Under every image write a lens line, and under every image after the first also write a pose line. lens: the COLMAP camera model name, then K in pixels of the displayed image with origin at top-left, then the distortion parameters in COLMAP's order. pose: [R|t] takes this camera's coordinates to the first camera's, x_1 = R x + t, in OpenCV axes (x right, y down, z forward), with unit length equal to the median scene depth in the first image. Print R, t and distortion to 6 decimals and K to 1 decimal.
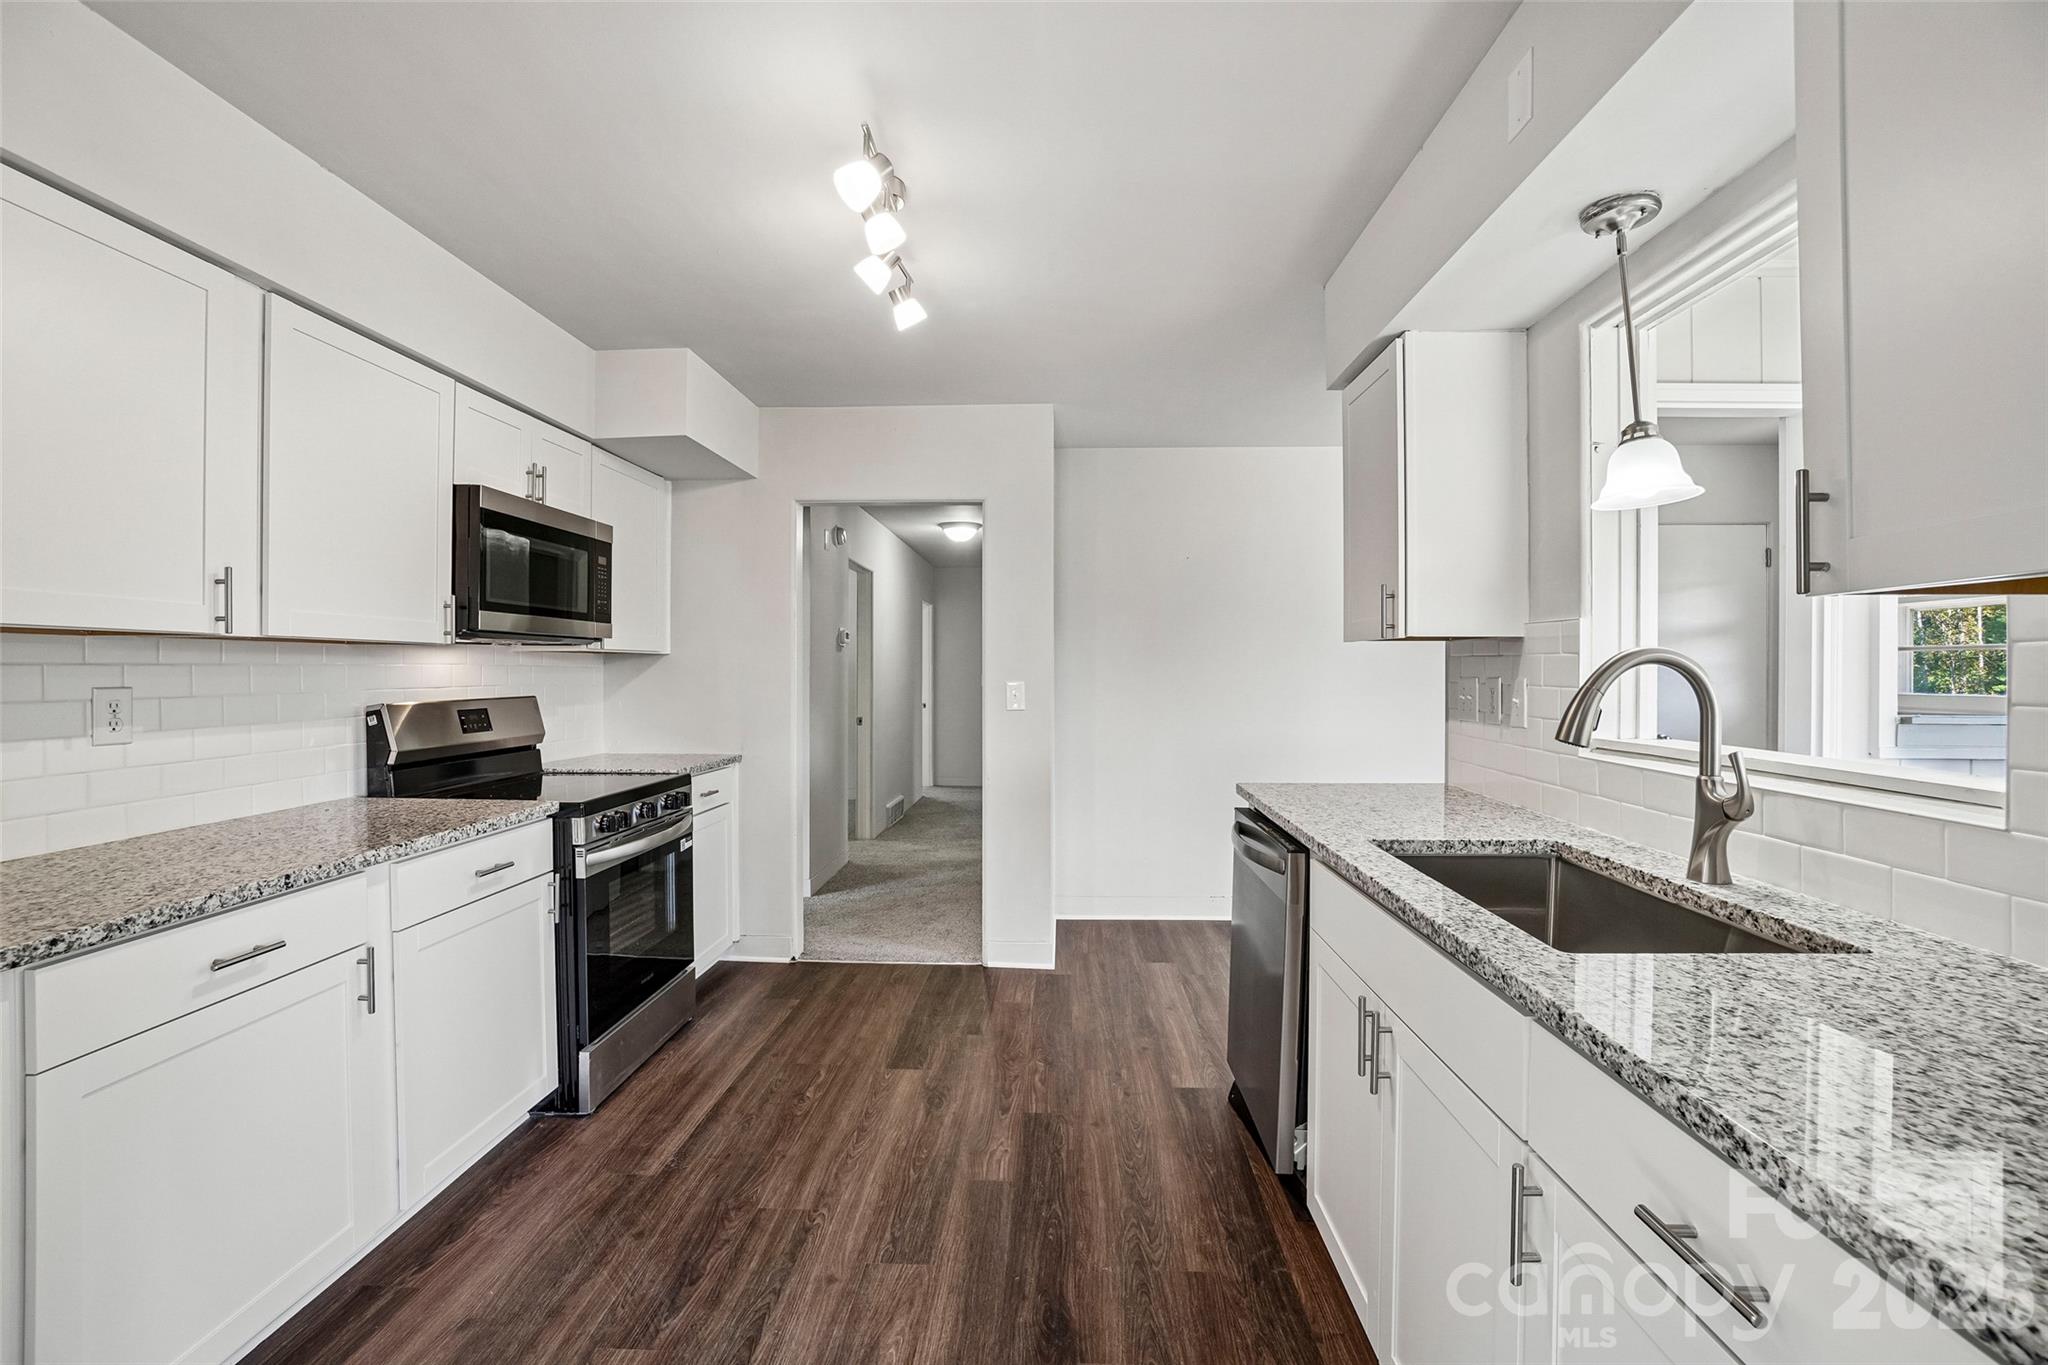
lens RADIAL K [[901.8, 0, 1019.7], [0, 901.8, 675.5], [0, 0, 1]] dist [-0.065925, 0.024029]
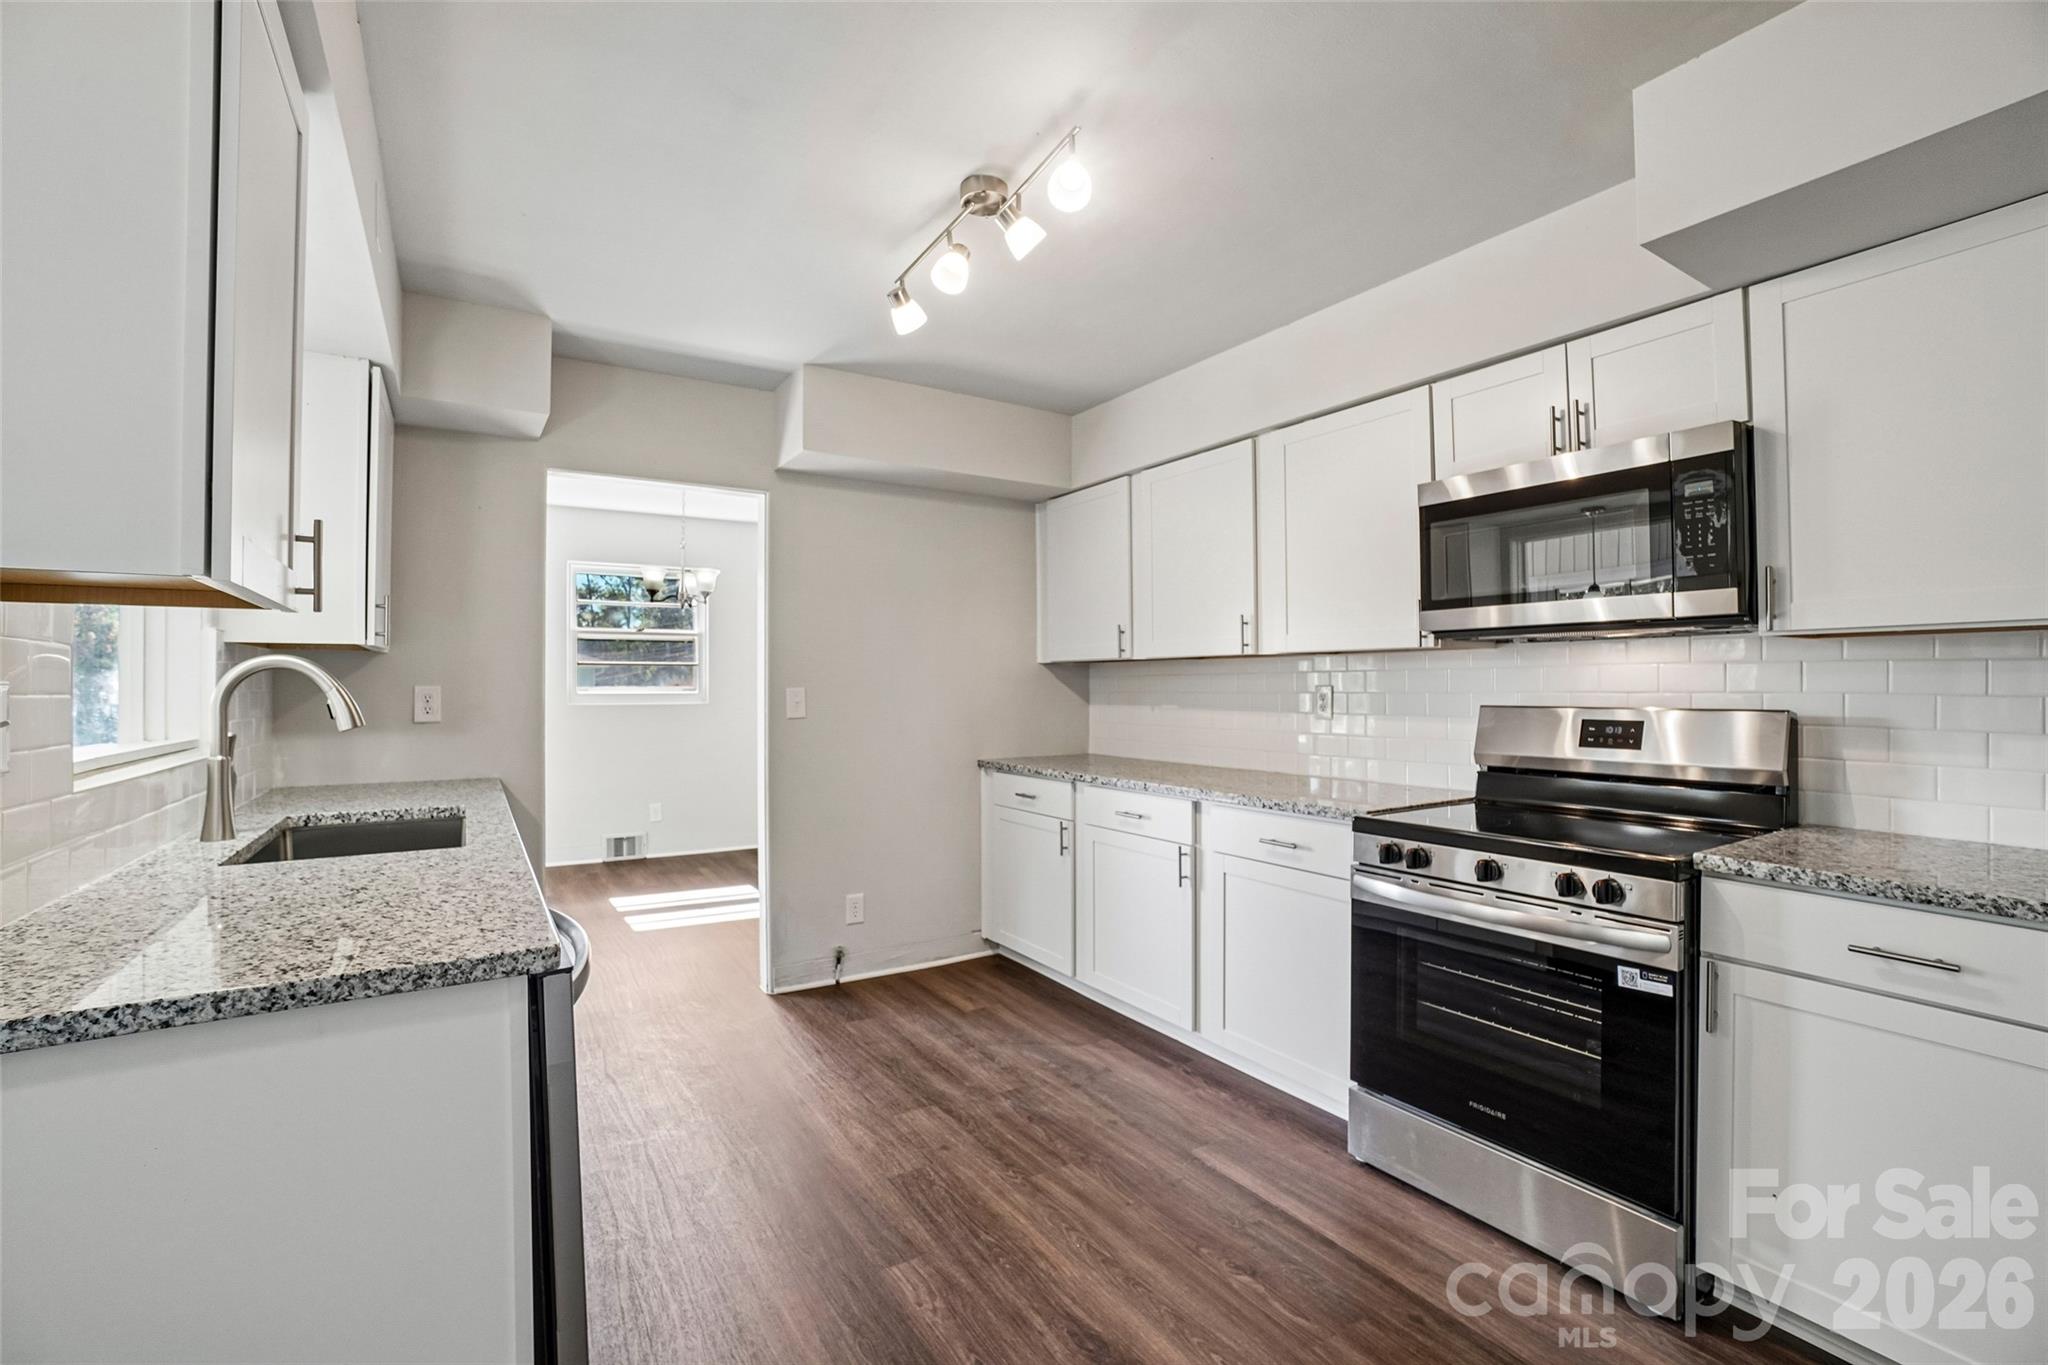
lens RADIAL K [[901.8, 0, 1019.7], [0, 901.8, 675.5], [0, 0, 1]] dist [-0.065925, 0.024029]
pose [[-0.820637, -0.002737, -0.571444, 0.318989], [-0.000087, 0.999989, -0.004665, 0.001997], [0.571451, -0.003778, -0.820628, 1.546989]]
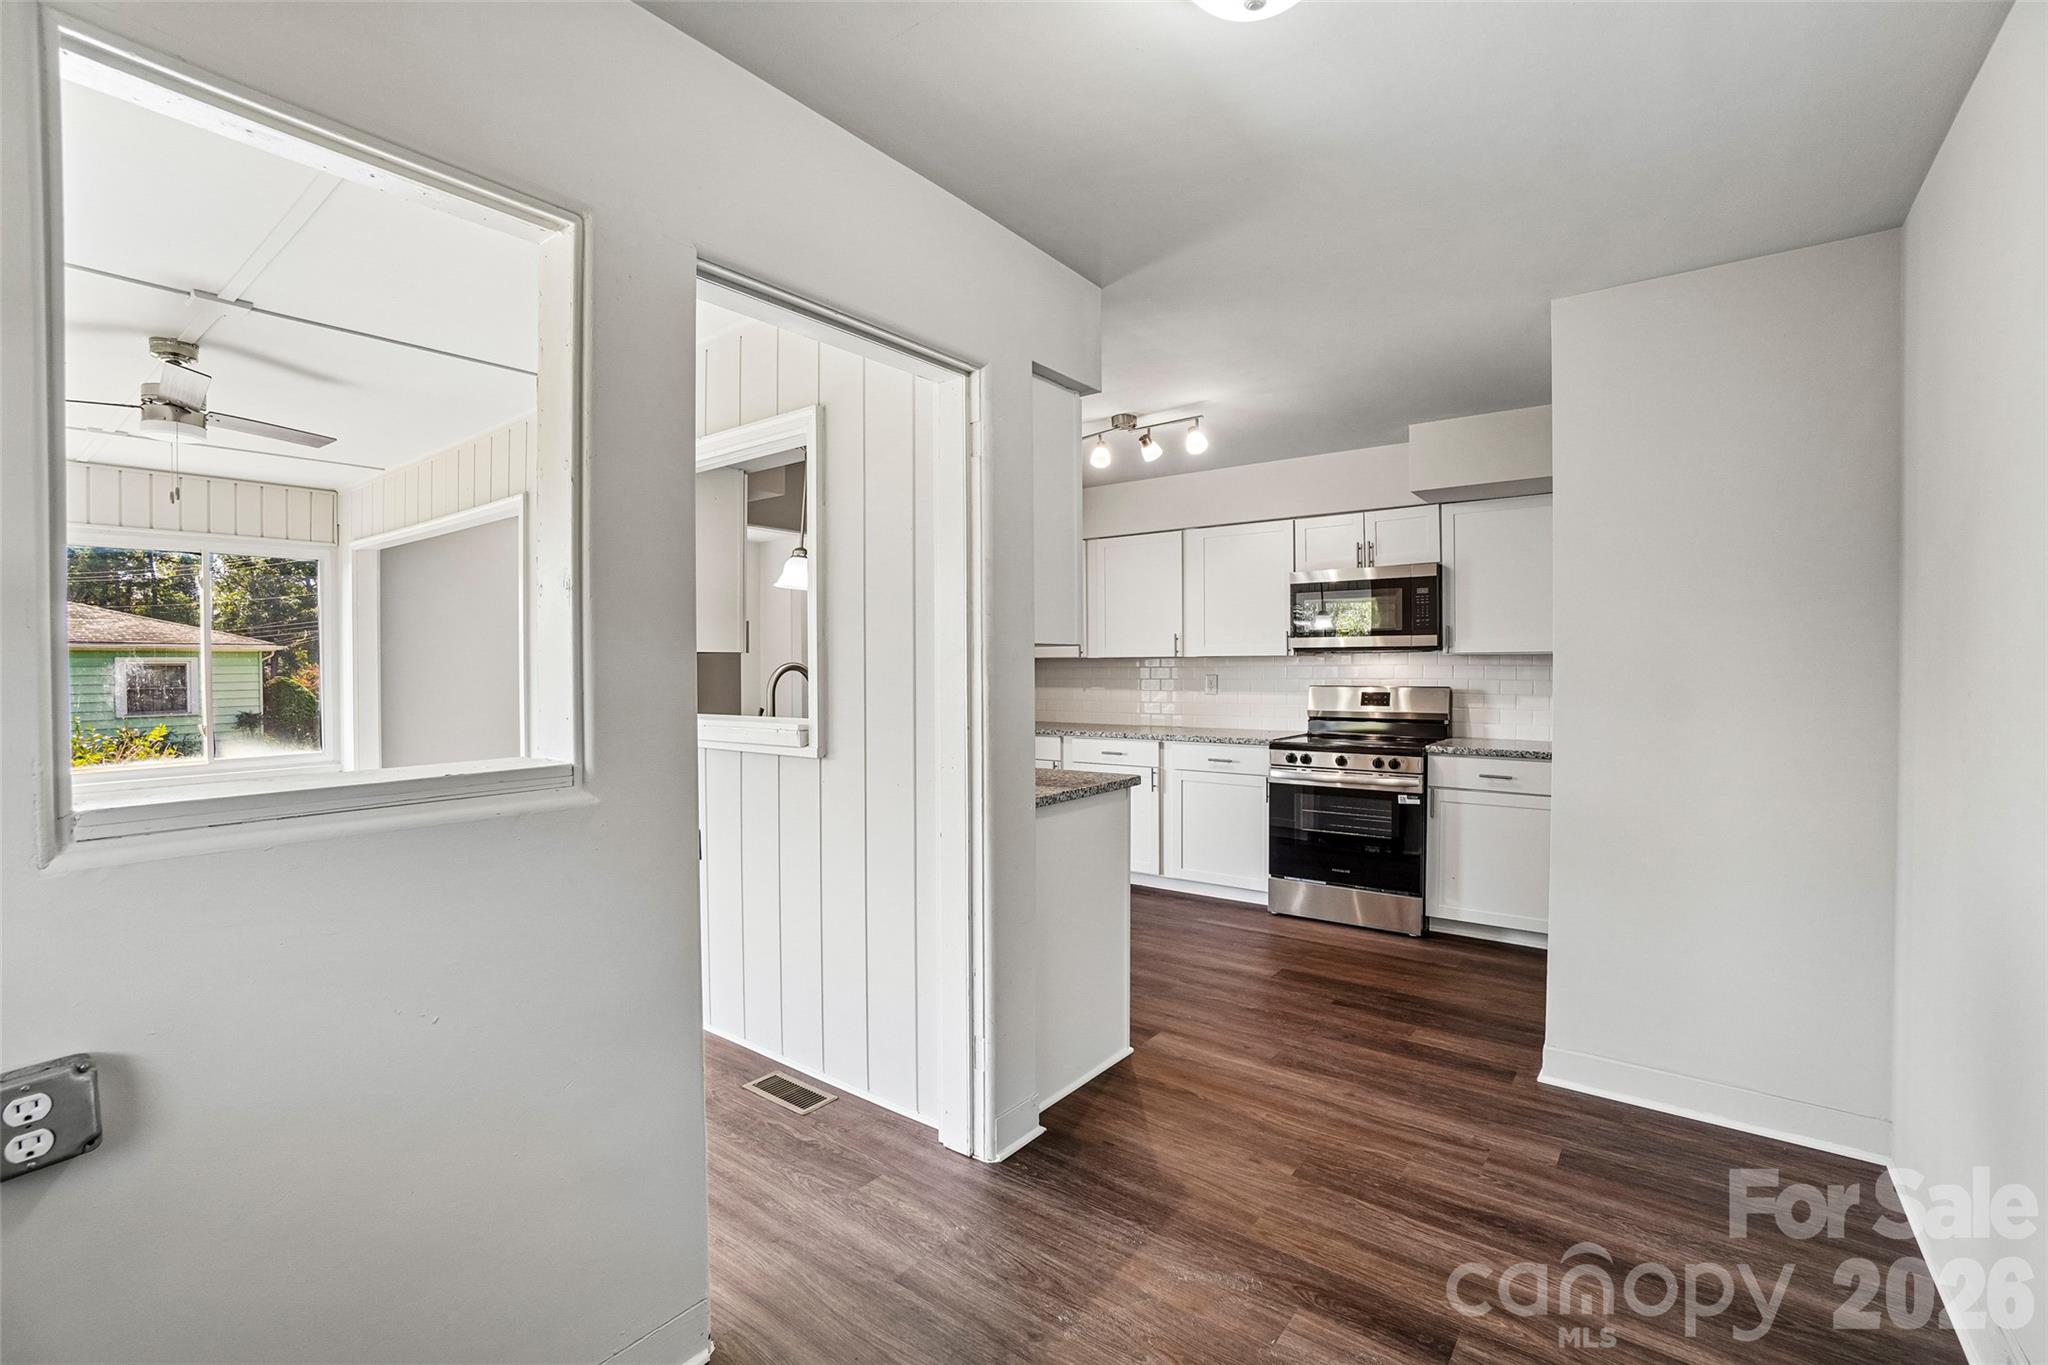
lens RADIAL K [[901.8, 0, 1019.7], [0, 901.8, 675.5], [0, 0, 1]] dist [-0.065925, 0.024029]
pose [[-0.571035, 0.011339, -0.820848, 1.319329], [-0.000535, 0.999899, 0.014185, -0.019491], [0.820926, 0.008539, -0.570971, 1.618903]]
